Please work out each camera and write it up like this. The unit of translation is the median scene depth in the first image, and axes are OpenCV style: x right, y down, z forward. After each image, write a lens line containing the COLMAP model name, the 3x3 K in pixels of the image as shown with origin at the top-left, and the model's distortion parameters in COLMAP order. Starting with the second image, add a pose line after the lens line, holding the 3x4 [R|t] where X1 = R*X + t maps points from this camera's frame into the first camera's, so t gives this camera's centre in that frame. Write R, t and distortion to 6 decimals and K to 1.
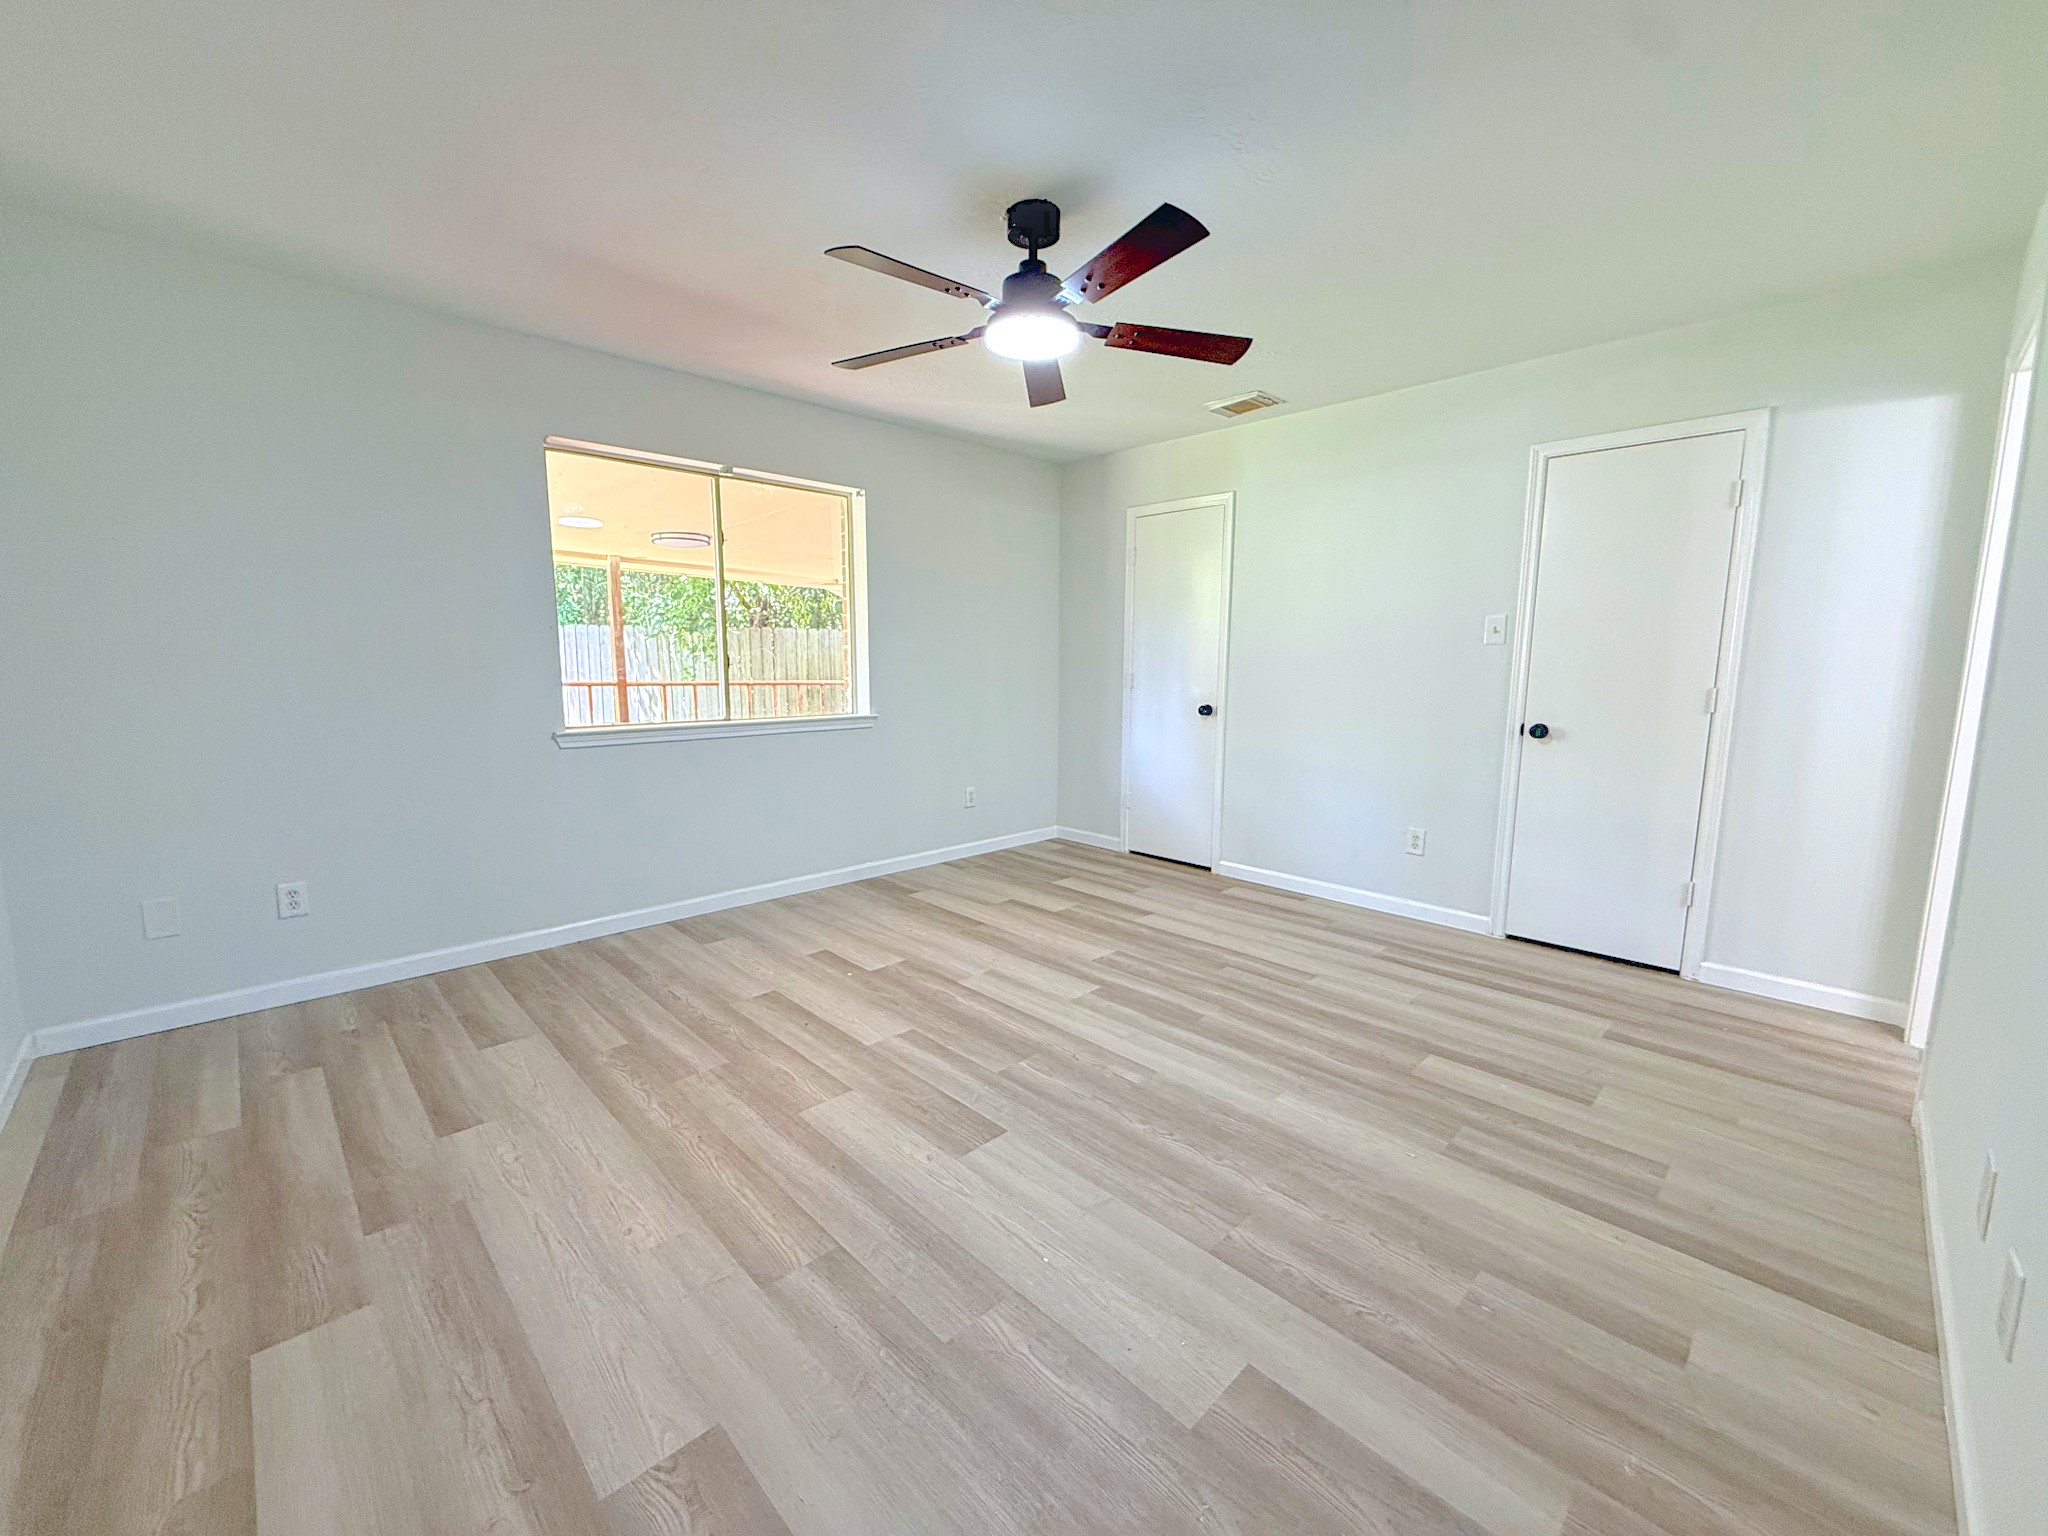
lens RADIAL K [[813.3, 0, 1018.8], [0, 813.3, 767.3], [0, 0, 1]] dist [-0.001665, 0.000664]
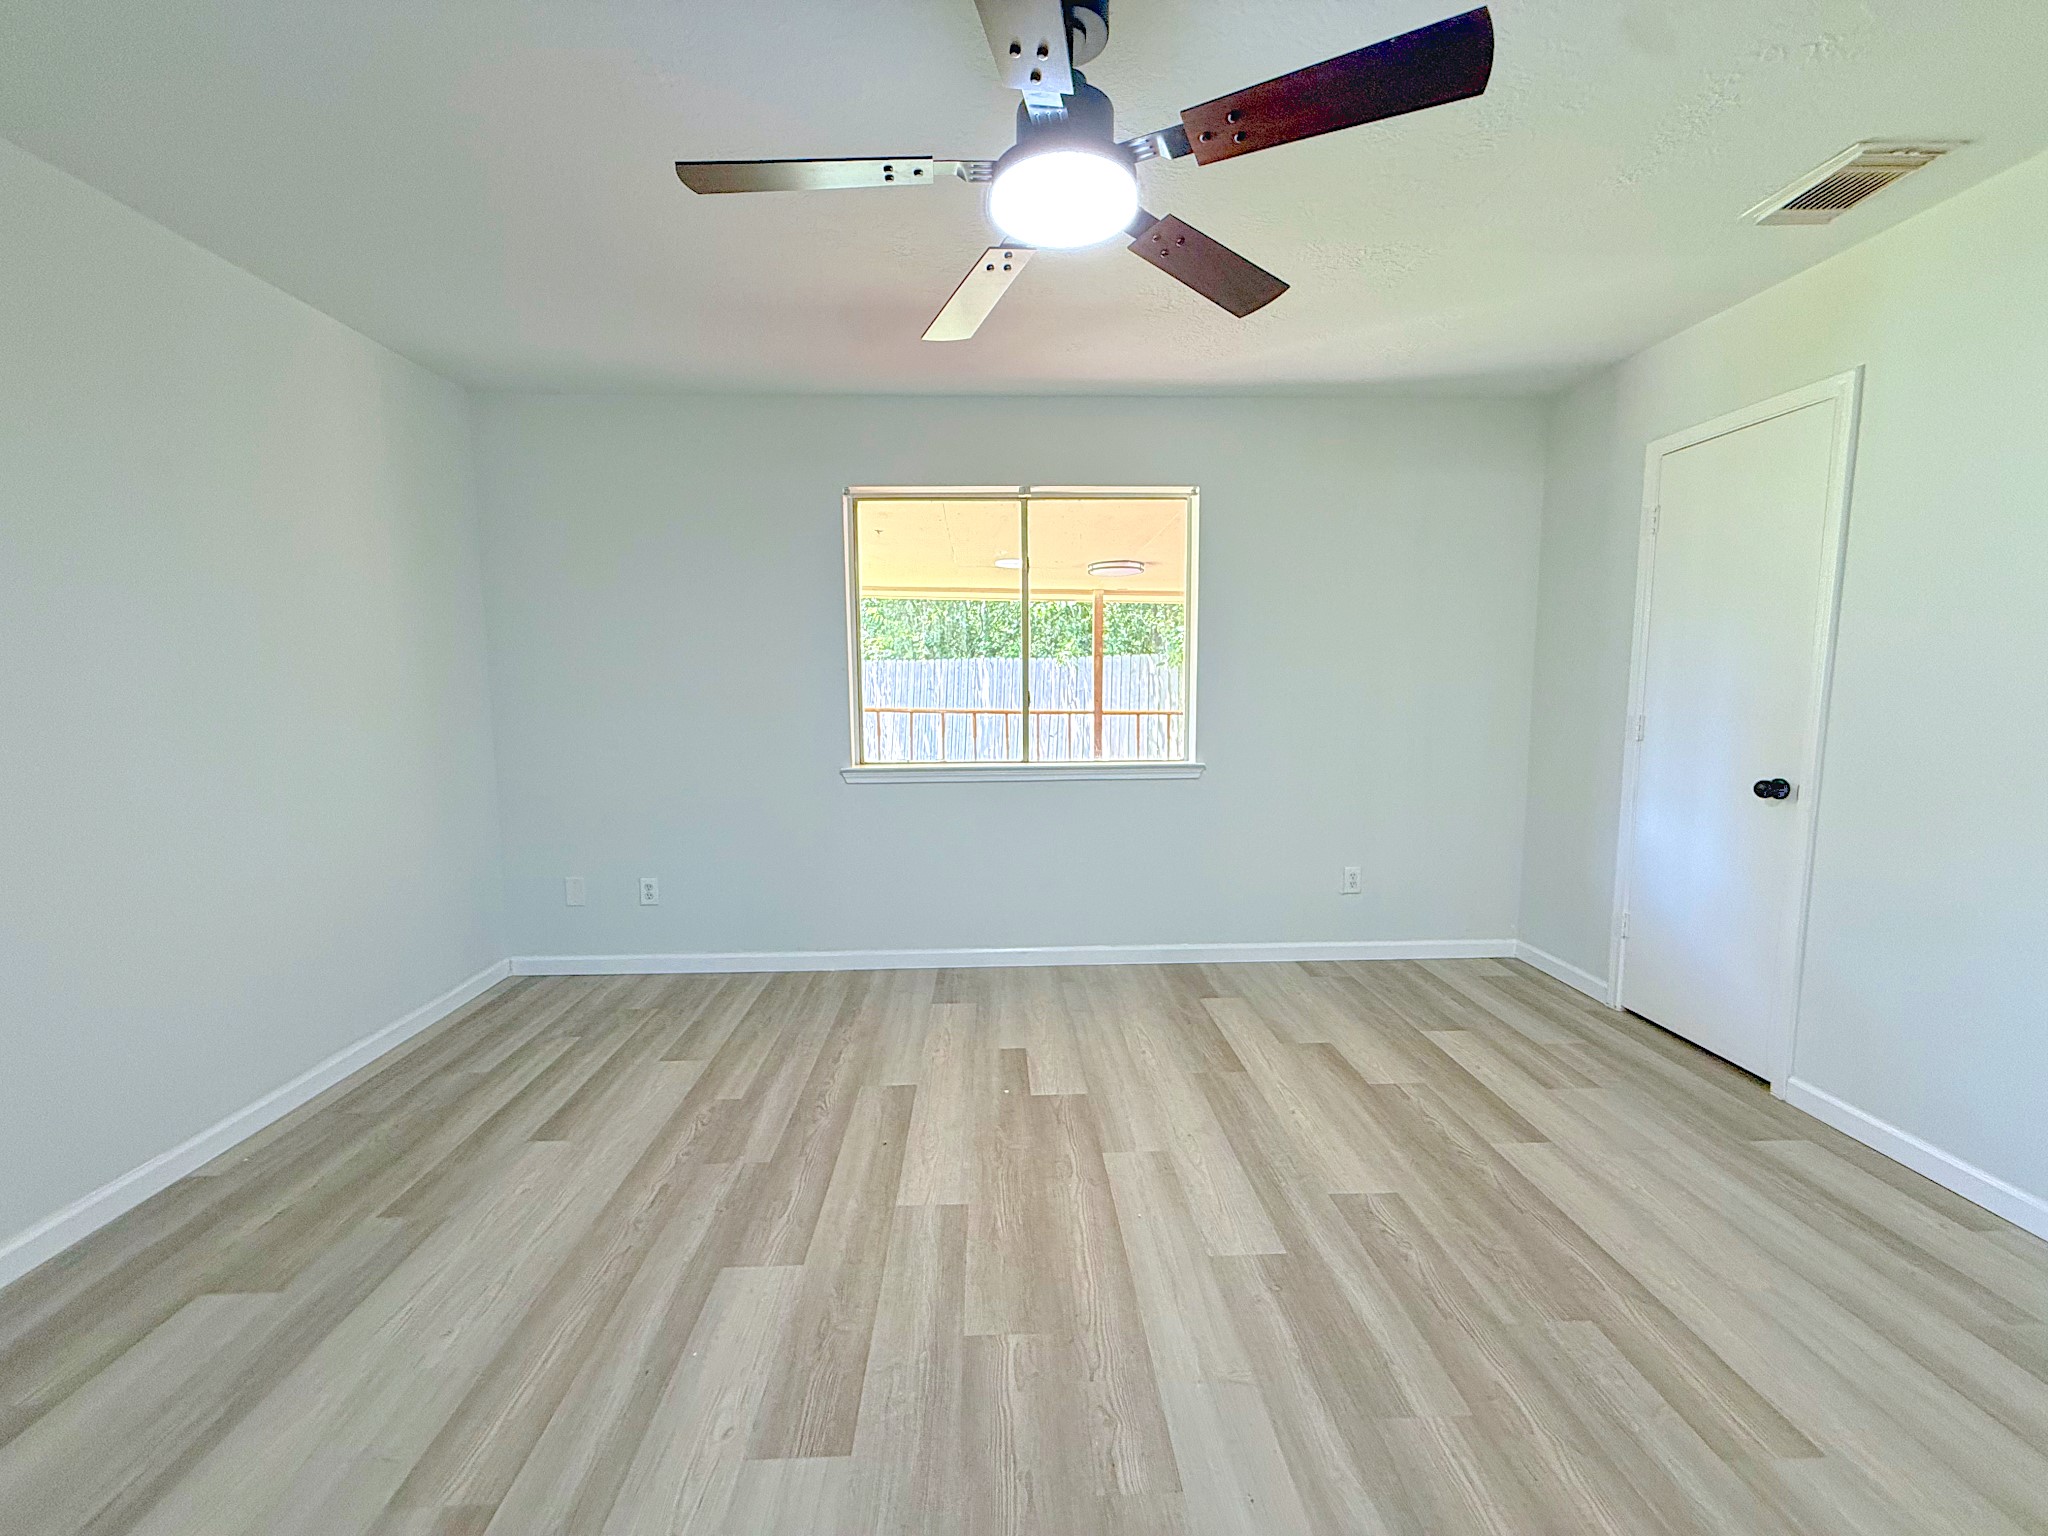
lens RADIAL K [[813.3, 0, 1018.8], [0, 813.3, 767.3], [0, 0, 1]] dist [-0.001665, 0.000664]
pose [[0.740813, 0.060905, -0.668944, 0.309327], [-0.078102, 0.996936, 0.004276, -0.067780], [0.667155, 0.049078, 0.743300, 0.380142]]
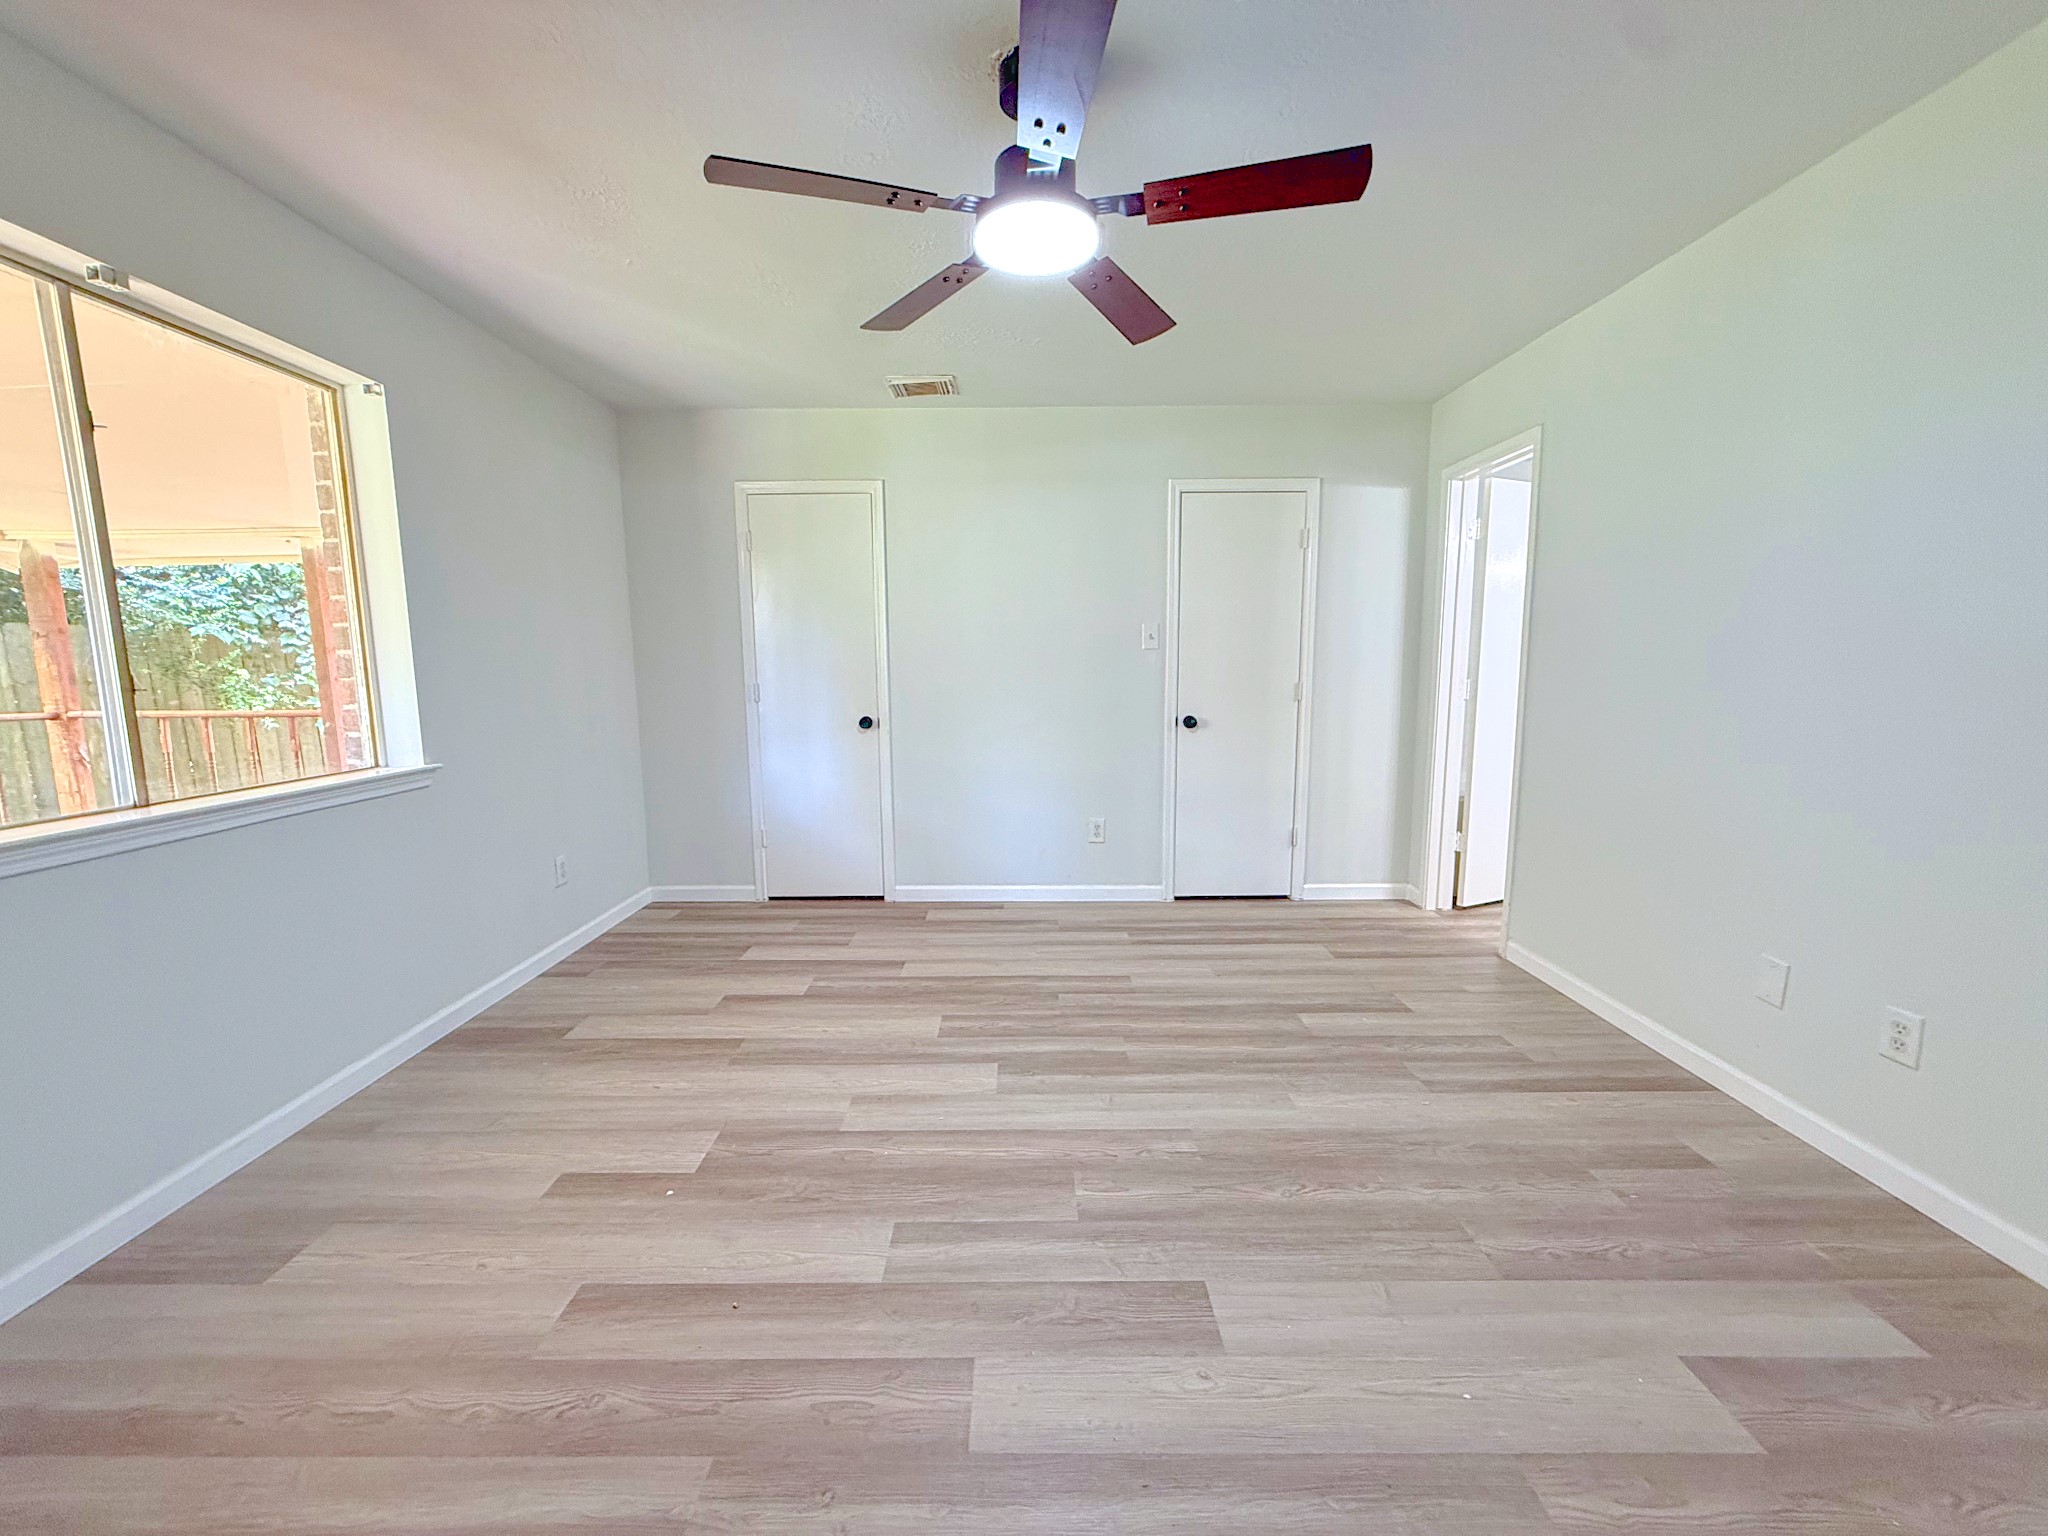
lens RADIAL K [[813.3, 0, 1018.8], [0, 813.3, 767.3], [0, 0, 1]] dist [-0.001665, 0.000664]
pose [[0.699229, -0.101996, 0.707585, -0.408222], [0.105838, 0.993632, 0.038641, -0.054243], [-0.707020, 0.047870, 0.705571, 0.361575]]
